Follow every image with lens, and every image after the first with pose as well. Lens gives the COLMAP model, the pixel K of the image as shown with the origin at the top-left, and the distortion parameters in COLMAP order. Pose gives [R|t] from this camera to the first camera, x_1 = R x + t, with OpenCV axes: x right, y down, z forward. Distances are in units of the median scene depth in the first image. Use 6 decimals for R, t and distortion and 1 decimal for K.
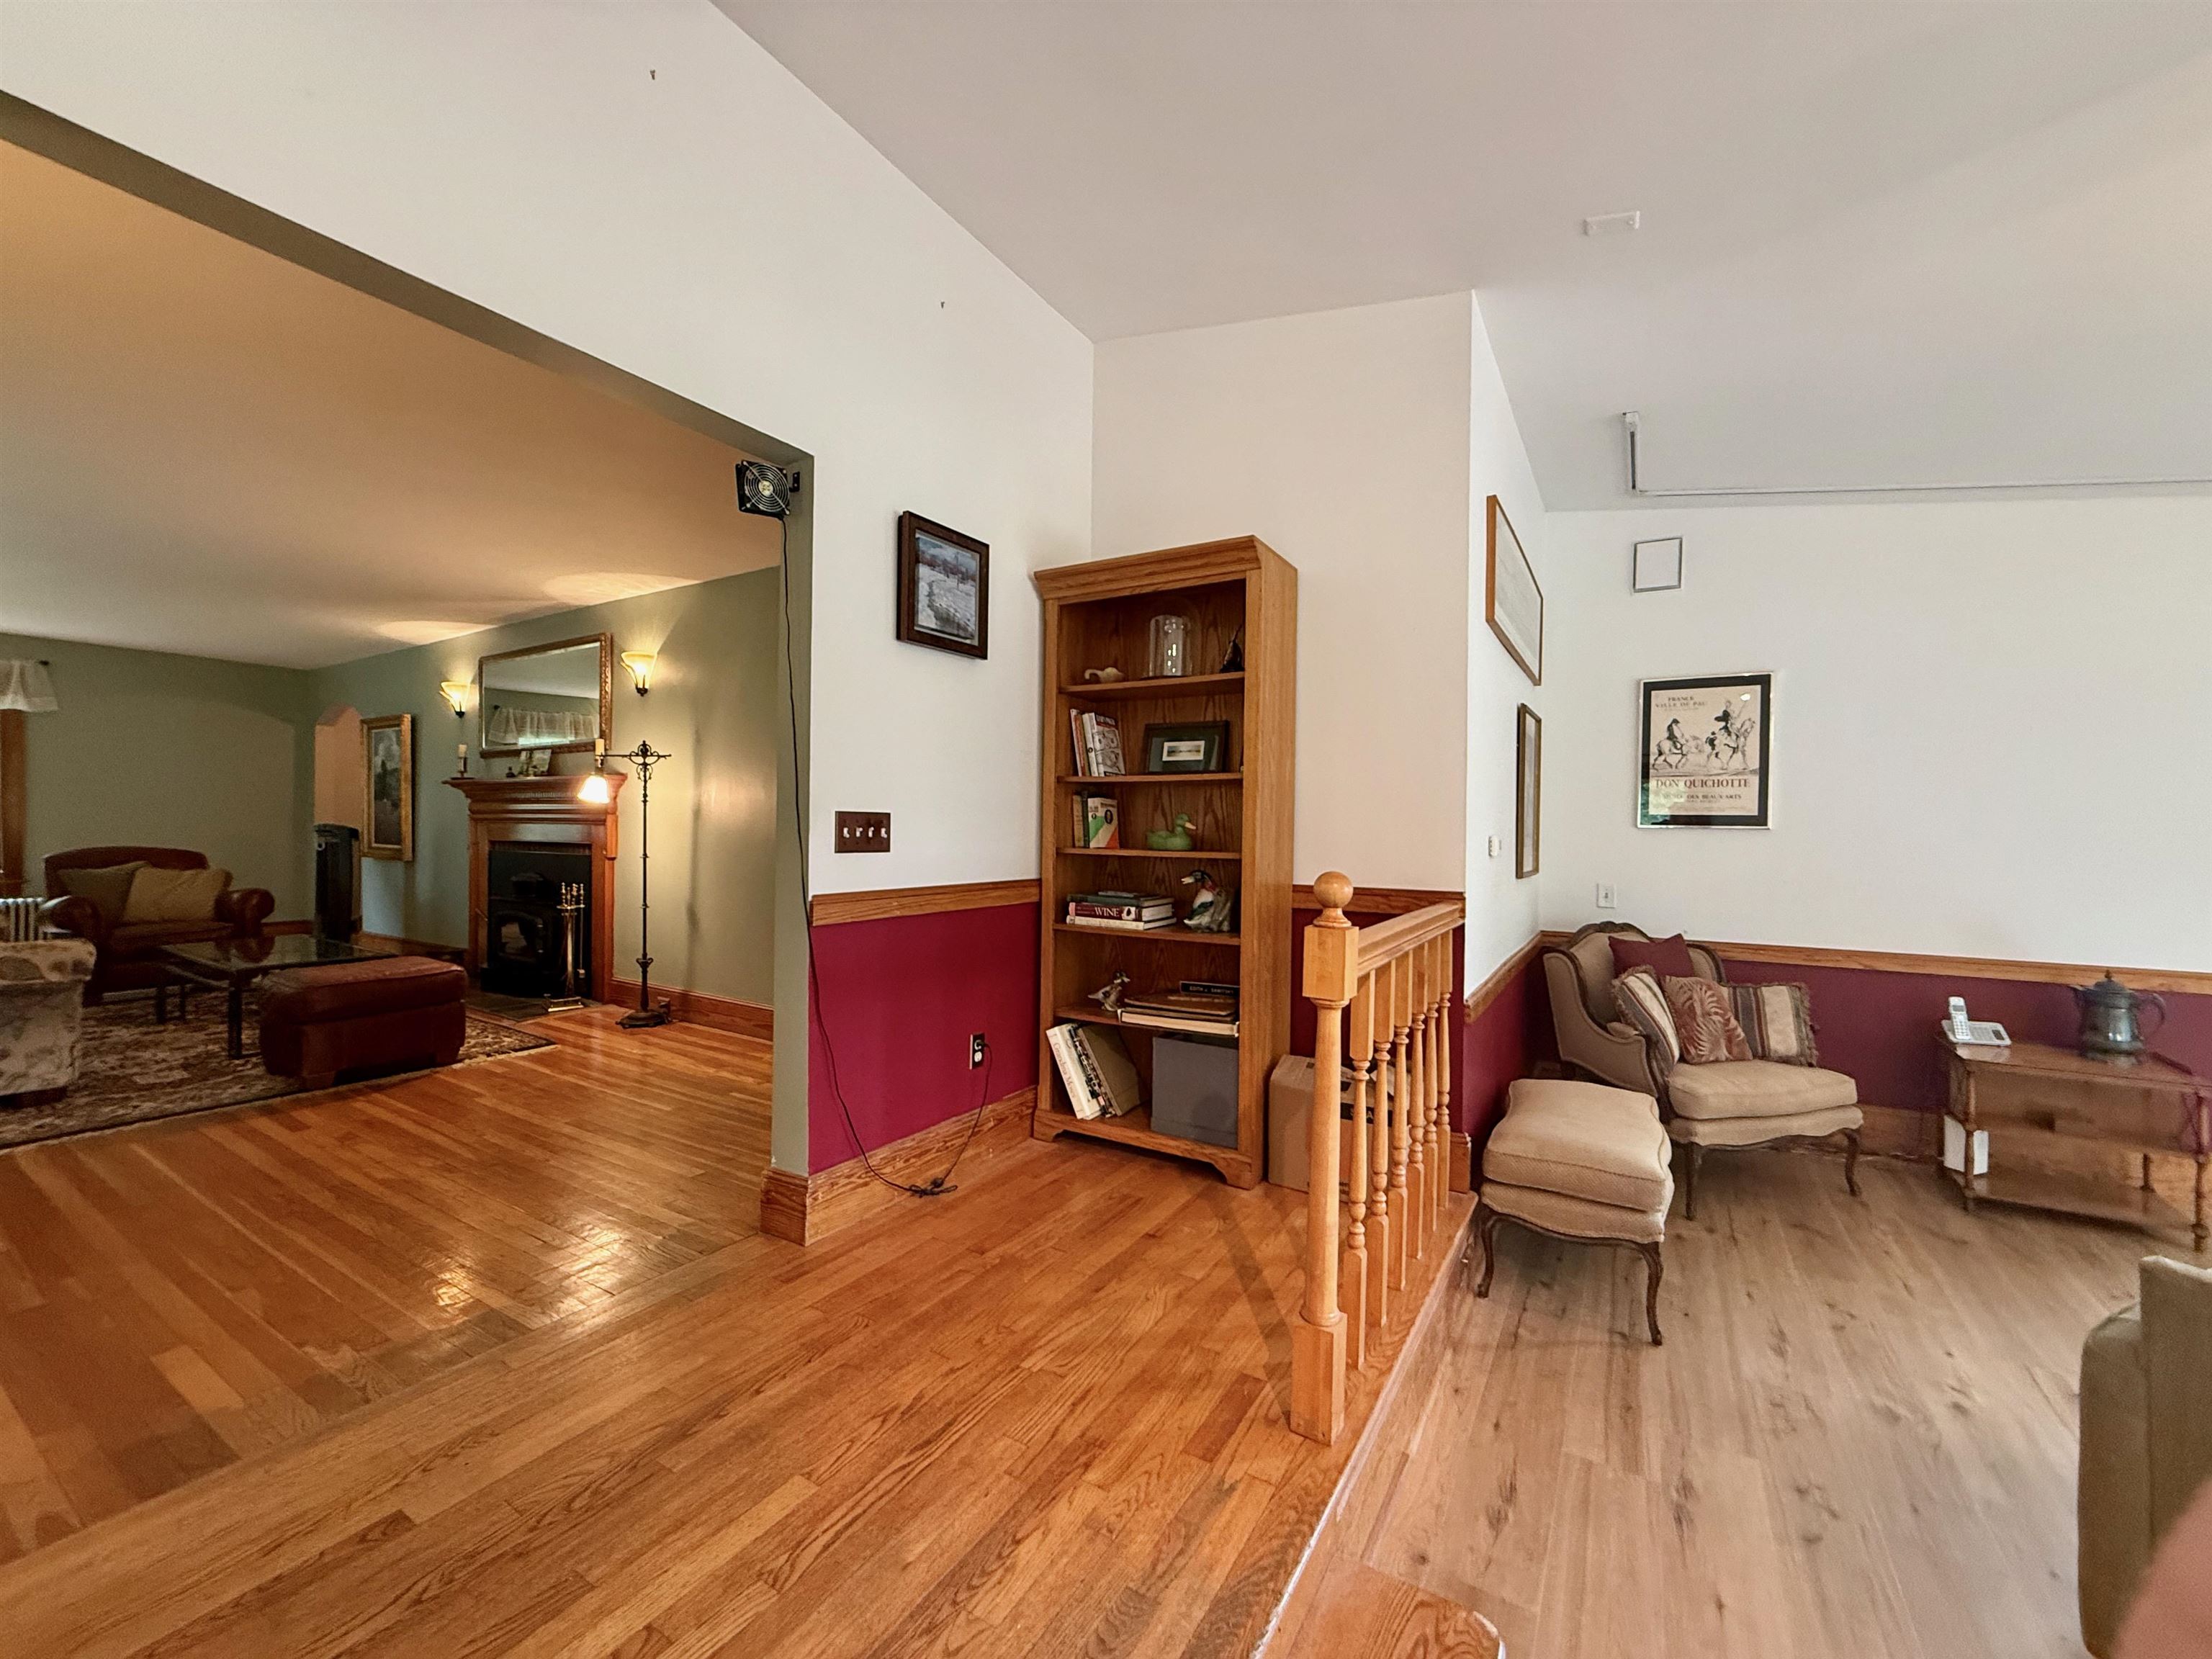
lens RADIAL K [[883.2, 0, 1102.8], [0, 883.2, 826.2], [0, 0, 1]] dist [-0.001392, 0.000080]
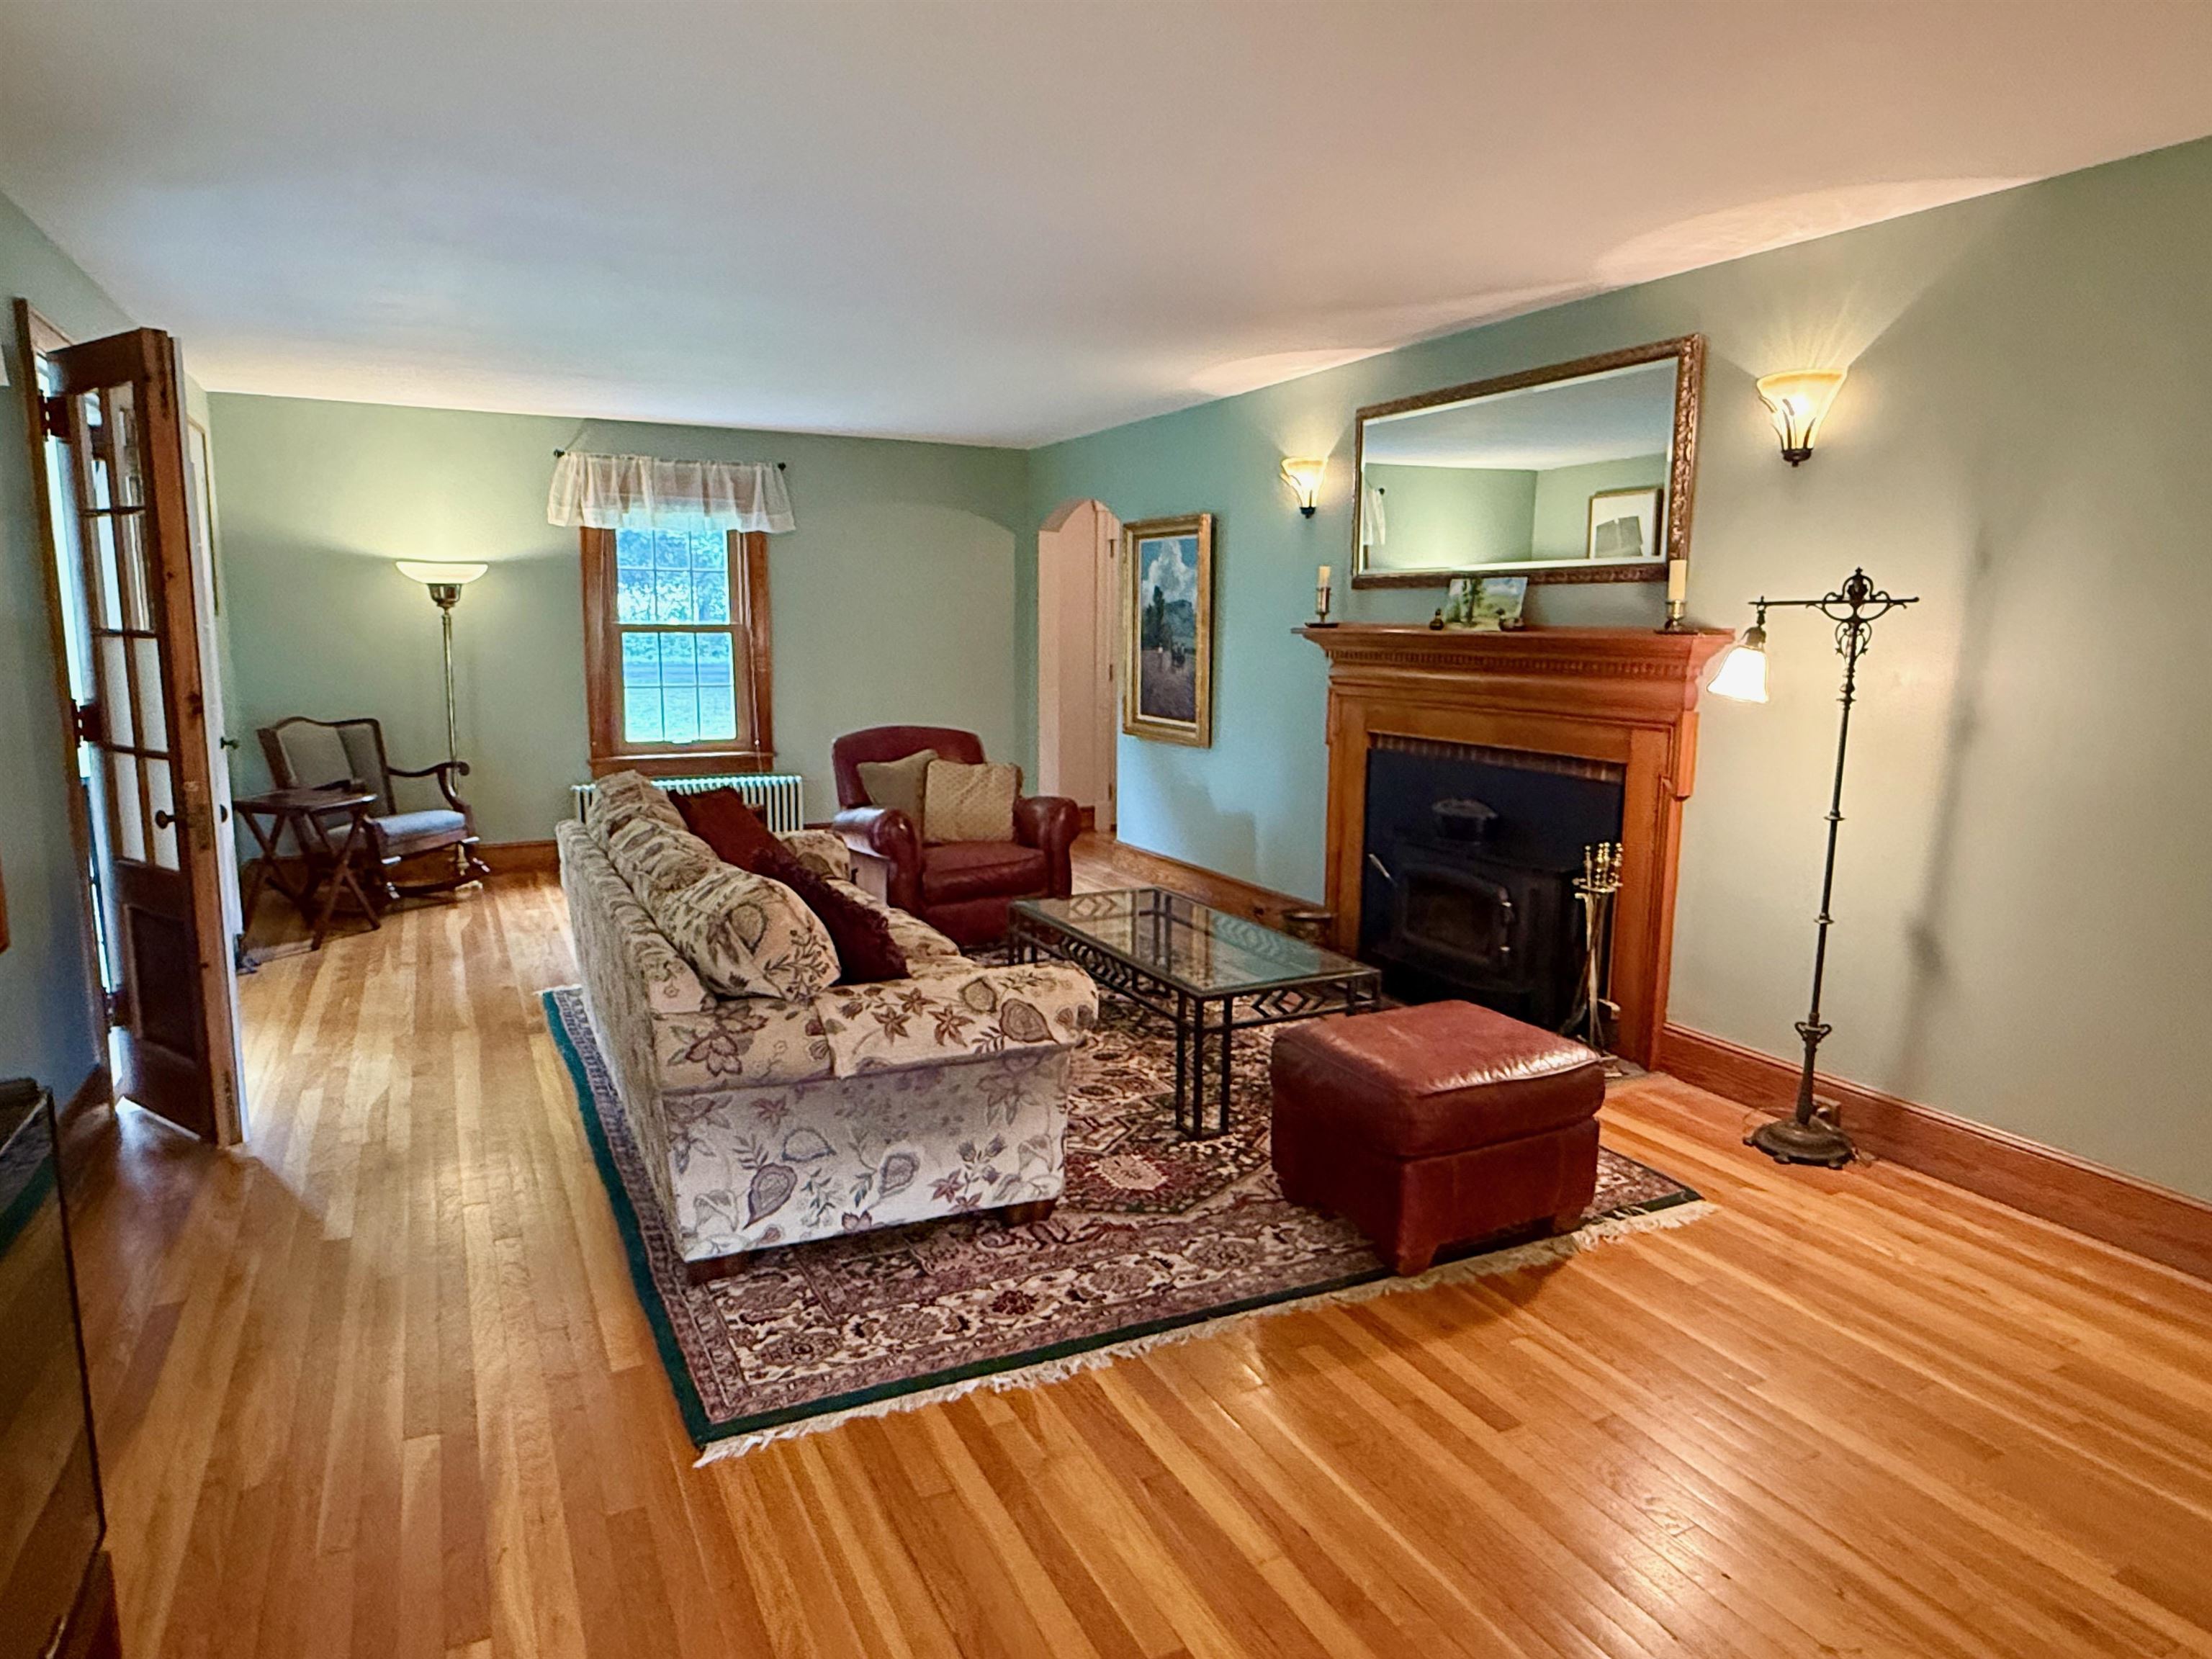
lens RADIAL K [[1357.6, 0, 1105.0], [0, 1357.6, 833.3], [0, 0, 1]] dist [0.008572, 0.001356]
pose [[0.851101, 0.076981, -0.519327, -0.467812], [0.001736, 0.988774, 0.149412, -0.066106], [0.524999, -0.128066, 0.841413, 0.176986]]
